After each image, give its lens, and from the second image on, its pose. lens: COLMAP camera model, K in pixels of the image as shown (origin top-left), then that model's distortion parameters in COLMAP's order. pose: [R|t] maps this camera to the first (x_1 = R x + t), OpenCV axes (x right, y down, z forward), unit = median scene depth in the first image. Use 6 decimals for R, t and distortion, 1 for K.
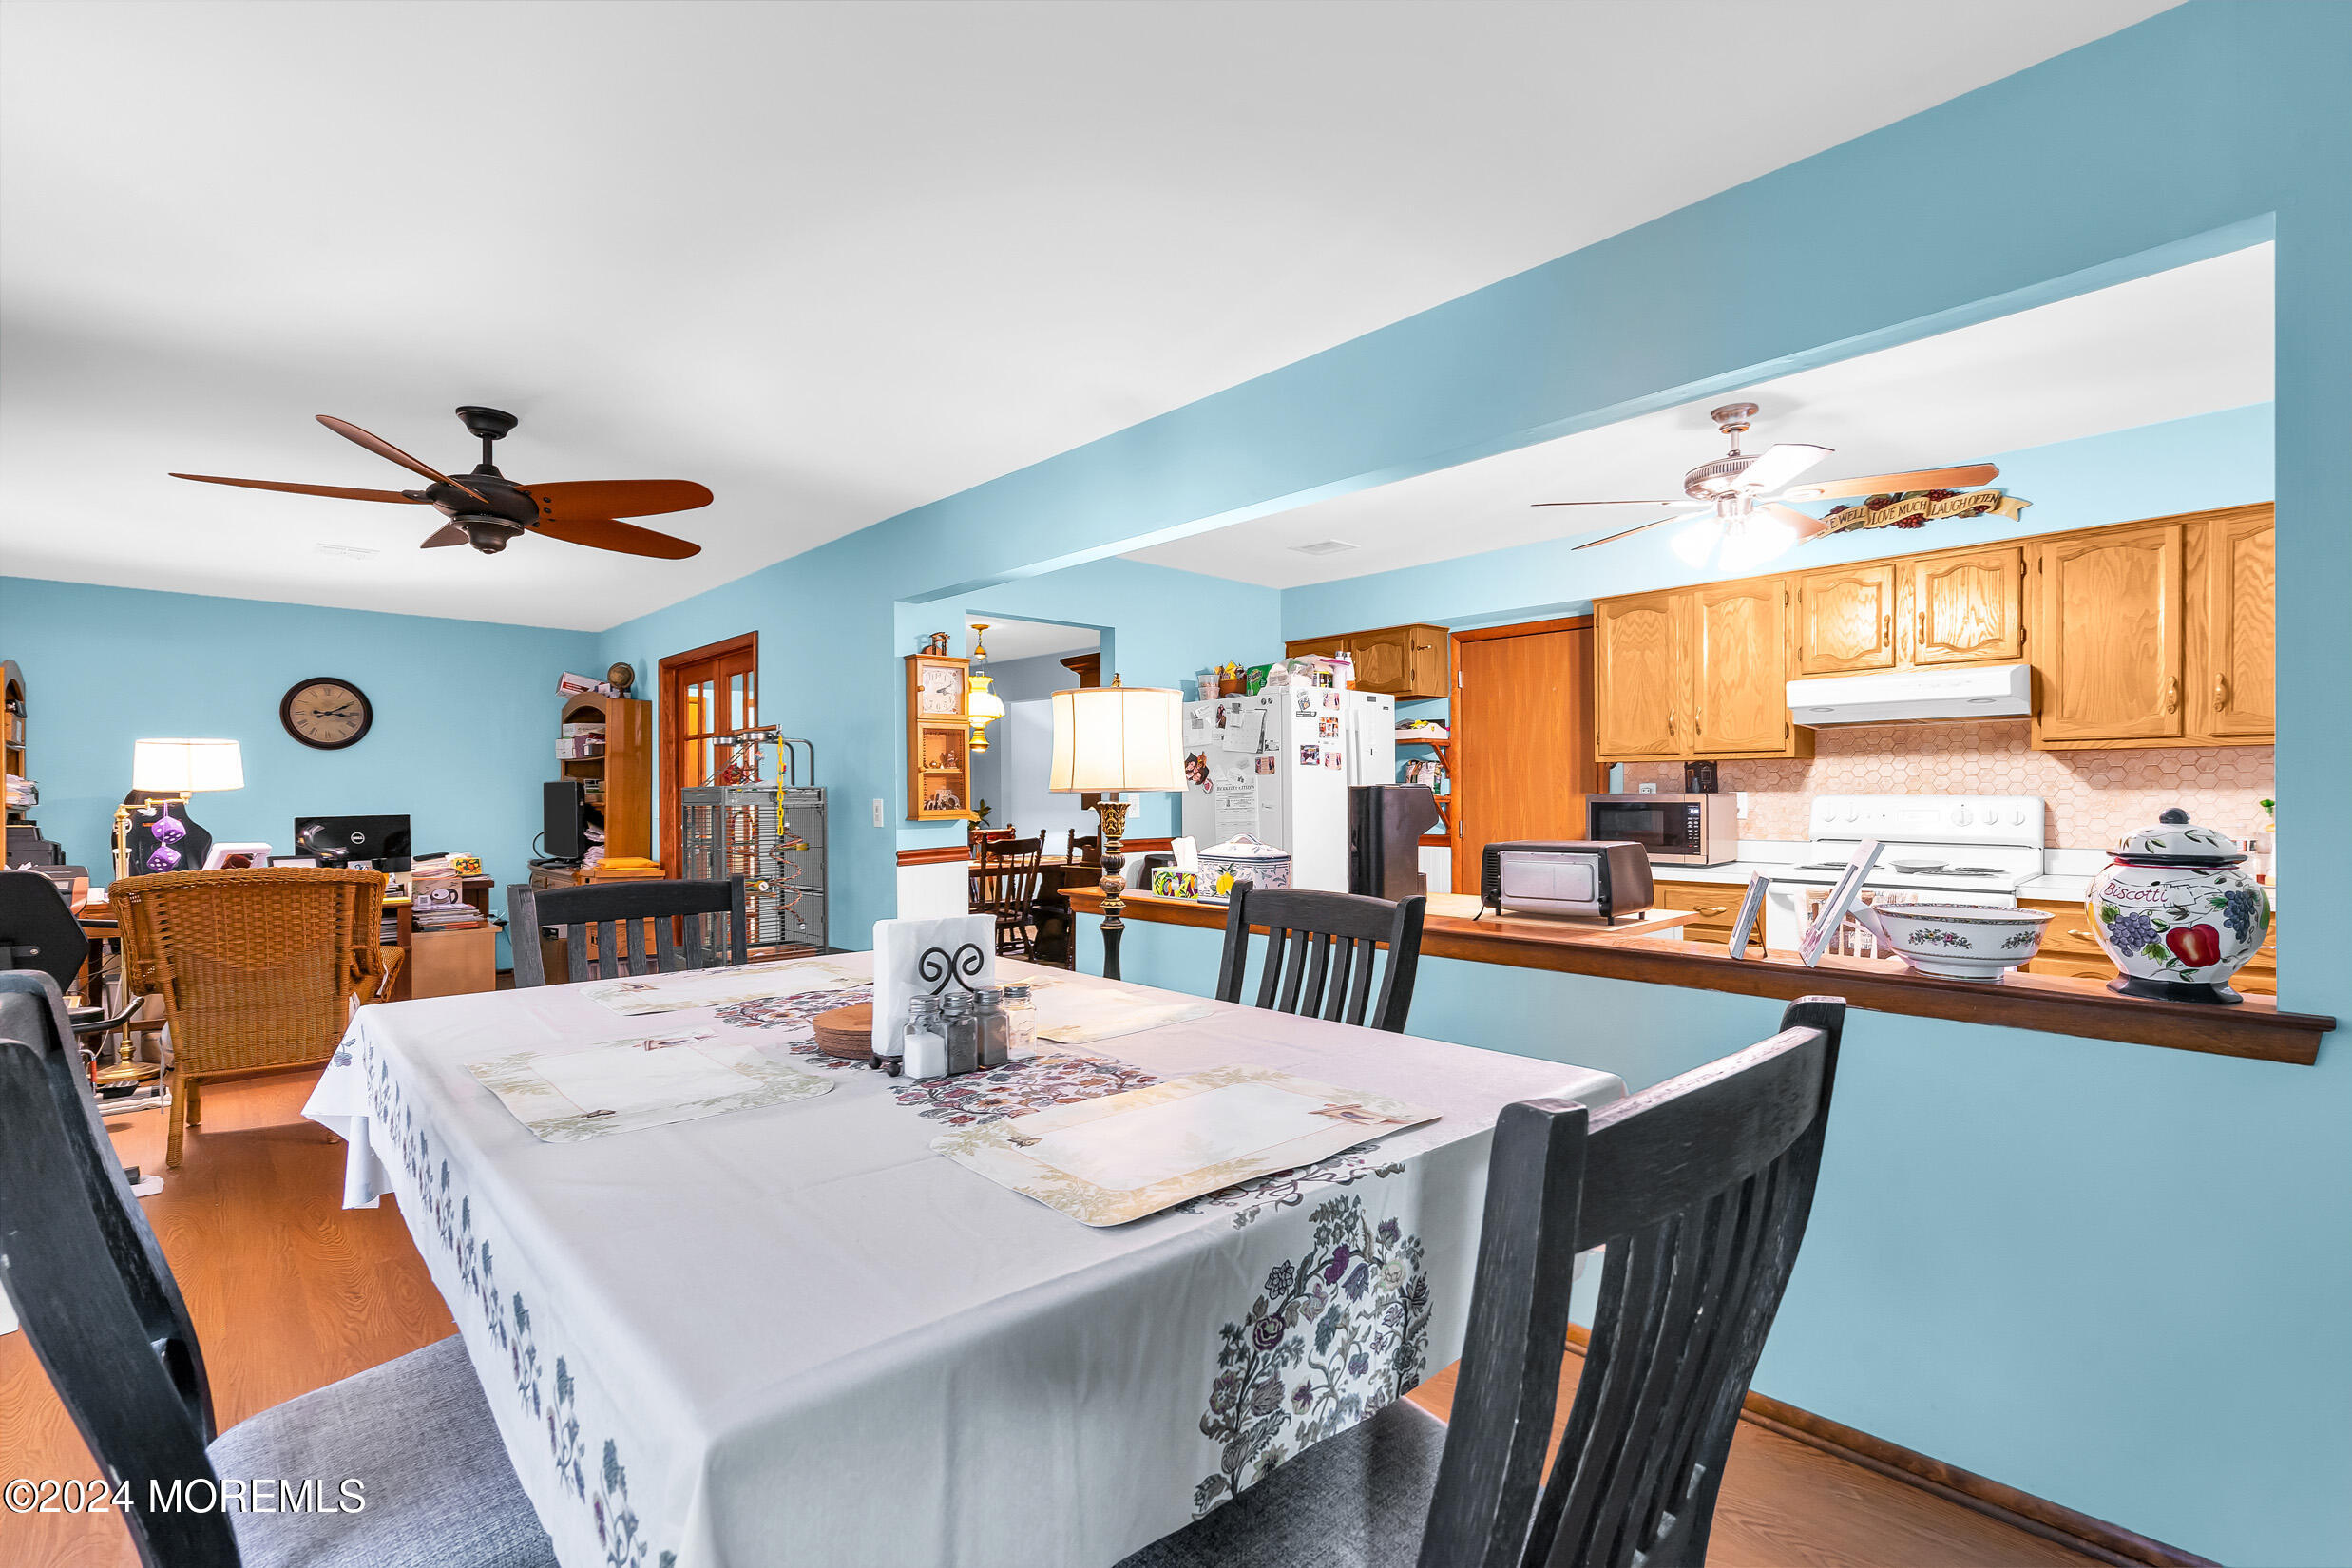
lens RADIAL K [[1056.3, 0, 1179.1], [0, 1056.3, 802.0], [0, 0, 1]] dist [-0.000535, 0.001730]
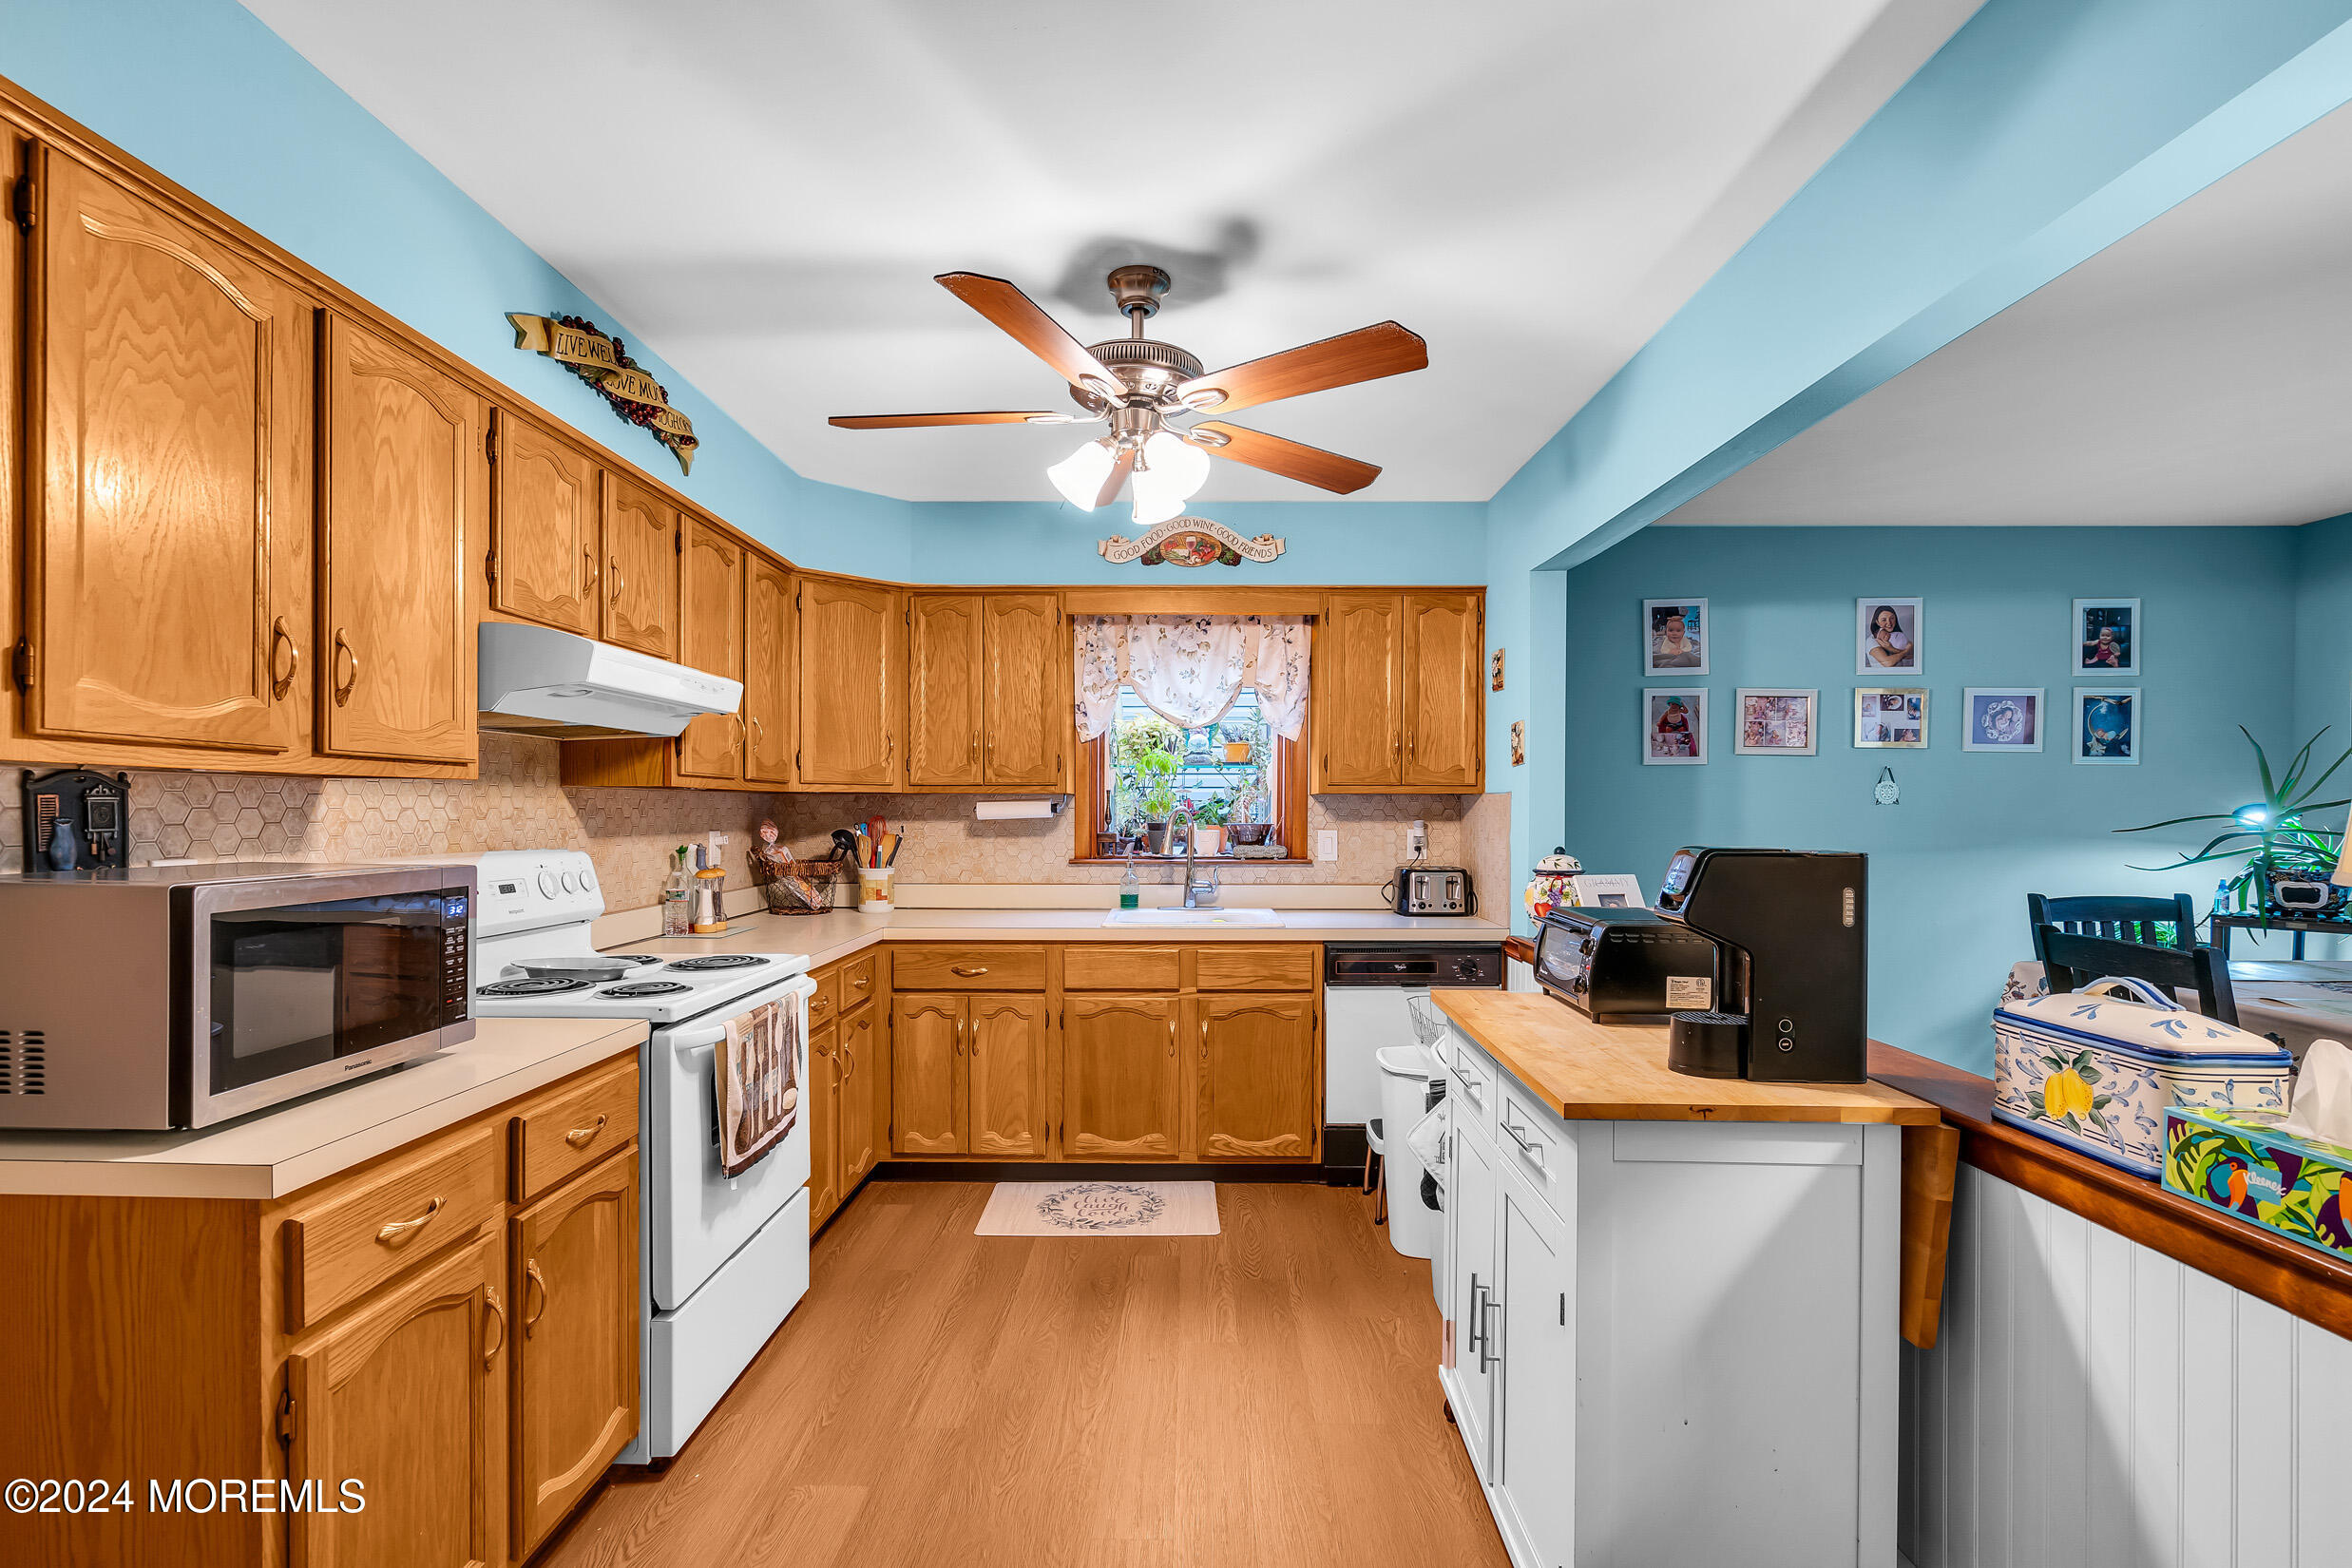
lens RADIAL K [[1070.9, 0, 1180.1], [0, 1070.9, 819.4], [0, 0, 1]] dist [-0.000938, 0.001368]
pose [[-0.717422, -0.003846, 0.696628, 0.024494], [0.006979, 0.999895, 0.012707, -0.030369], [-0.696604, 0.013978, -0.717320, 1.197095]]
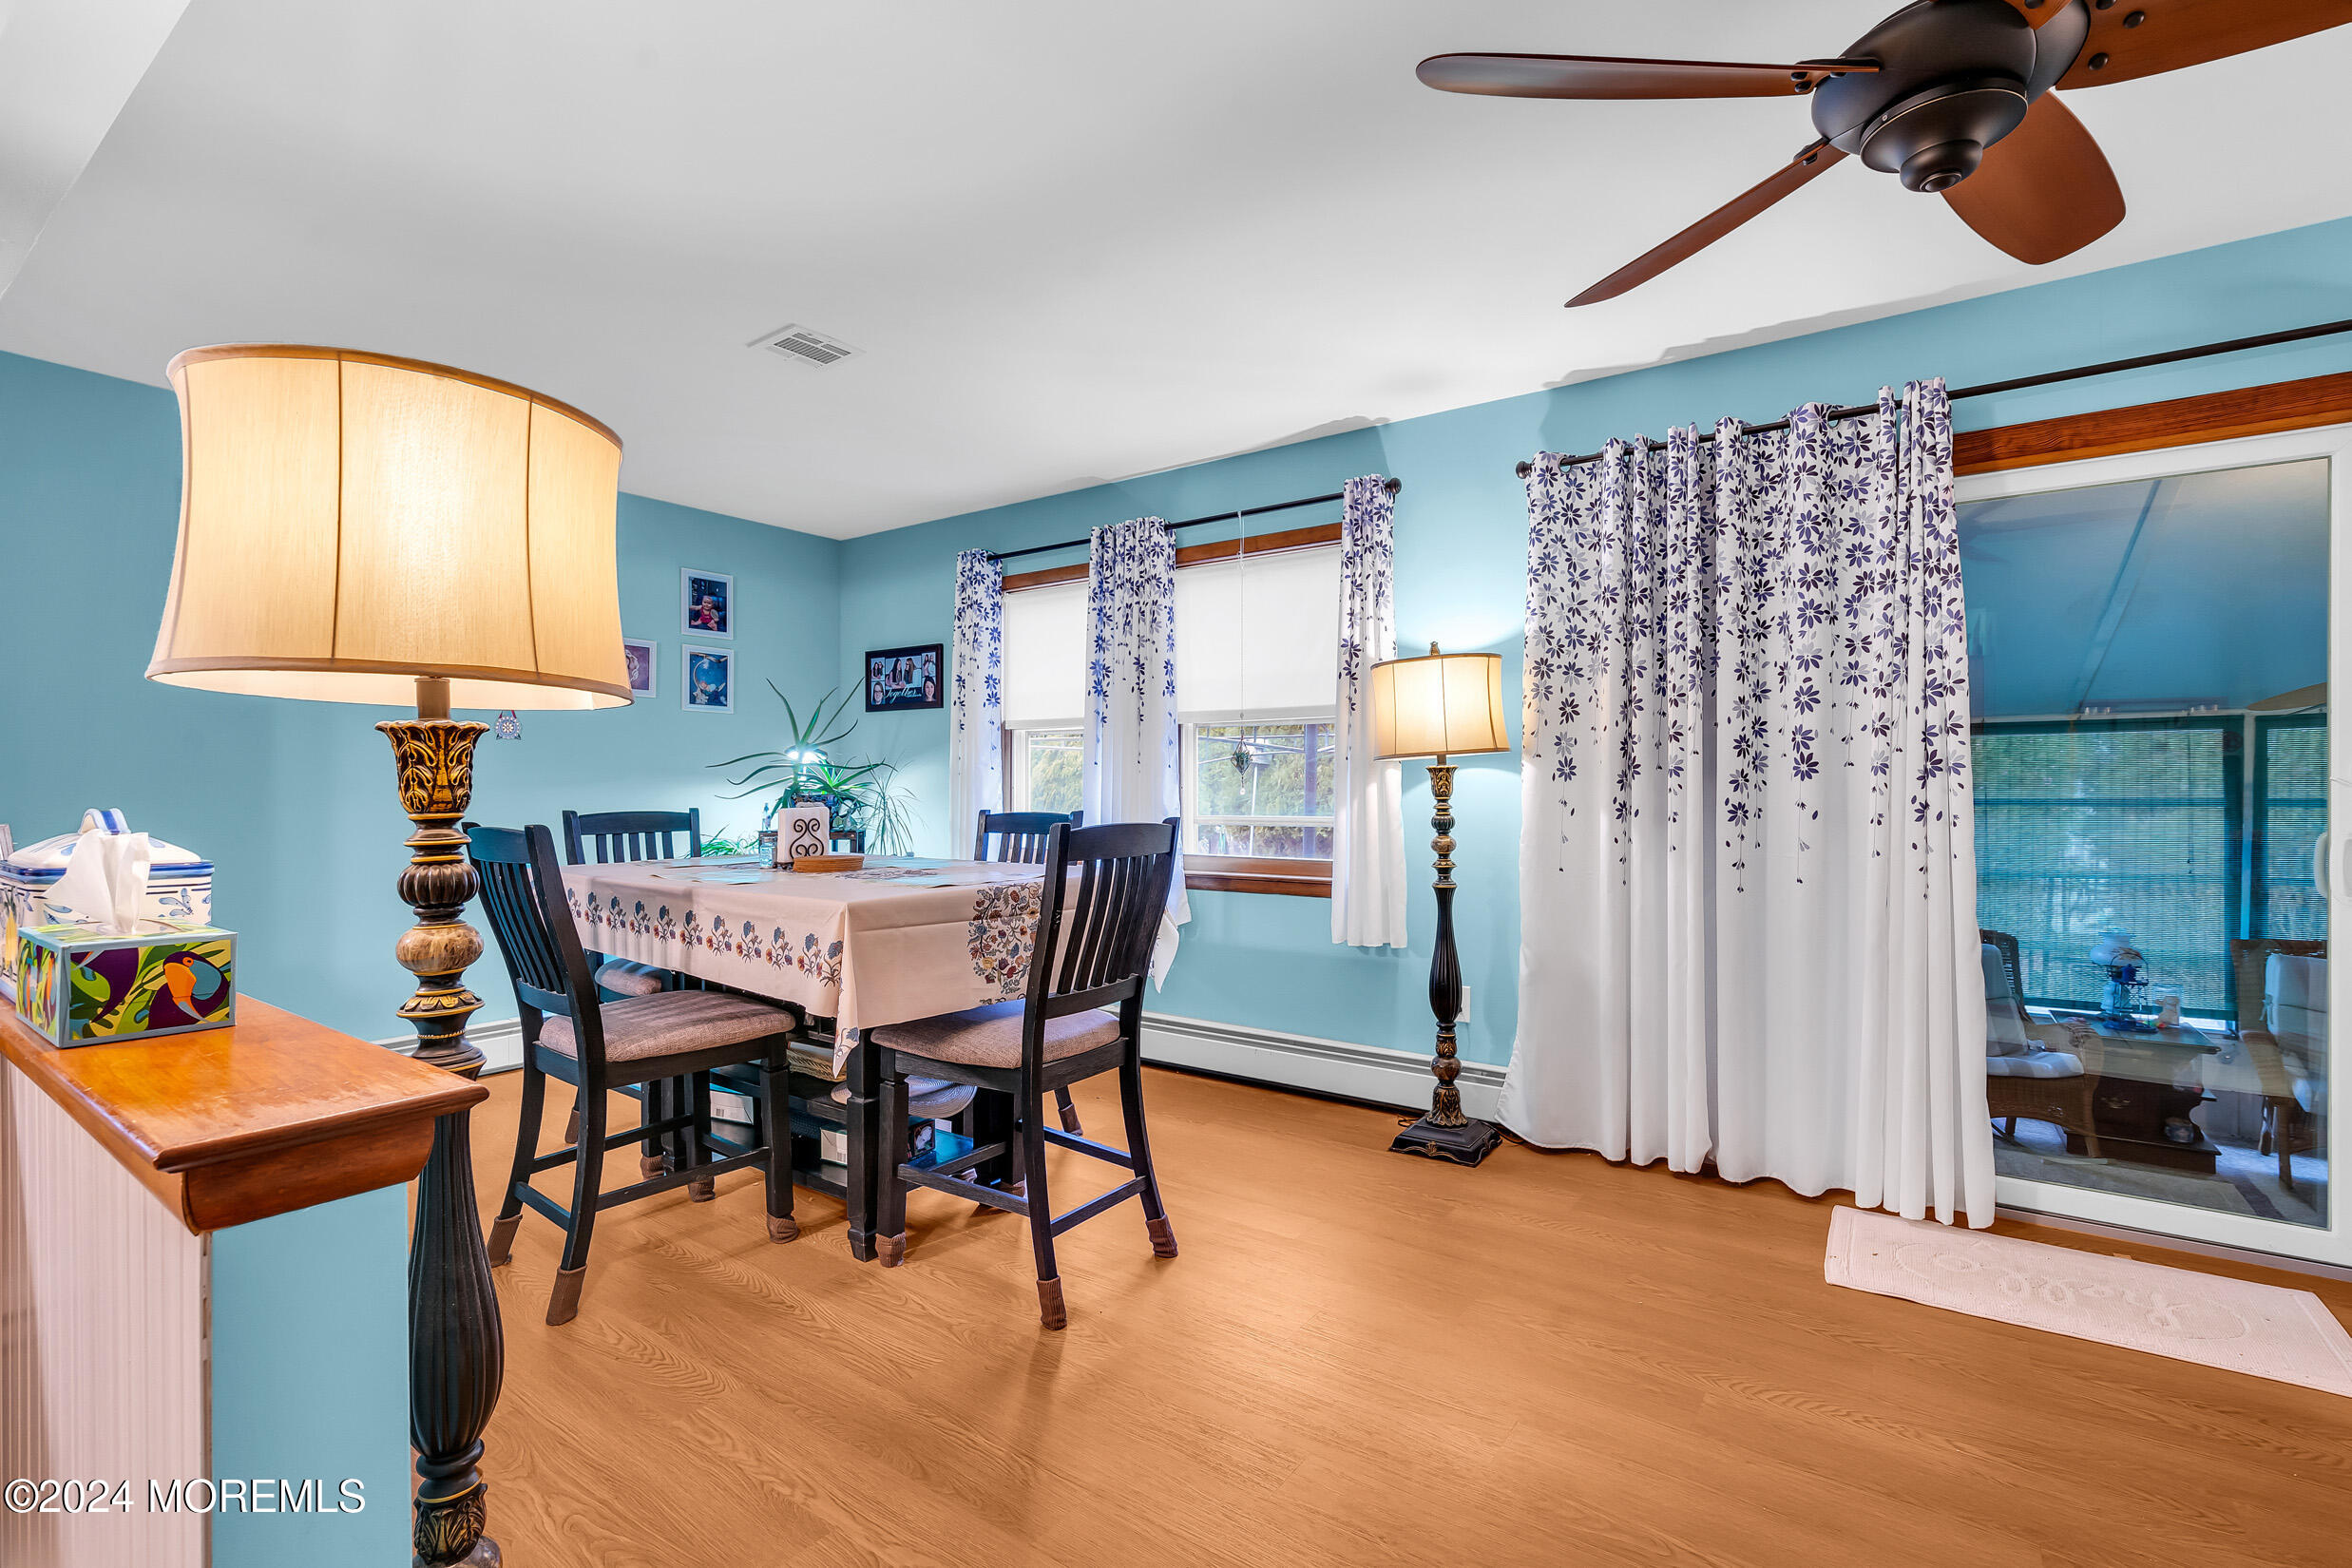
lens RADIAL K [[1067.7, 0, 1176.0], [0, 1067.7, 784.0], [0, 0, 1]] dist [-0.016226, 0.012175]
pose [[-0.982424, 0.005203, -0.186591, -0.194448], [0.004570, 0.999982, 0.003821, 0.016130], [0.186607, 0.002901, -0.982430, 1.124077]]
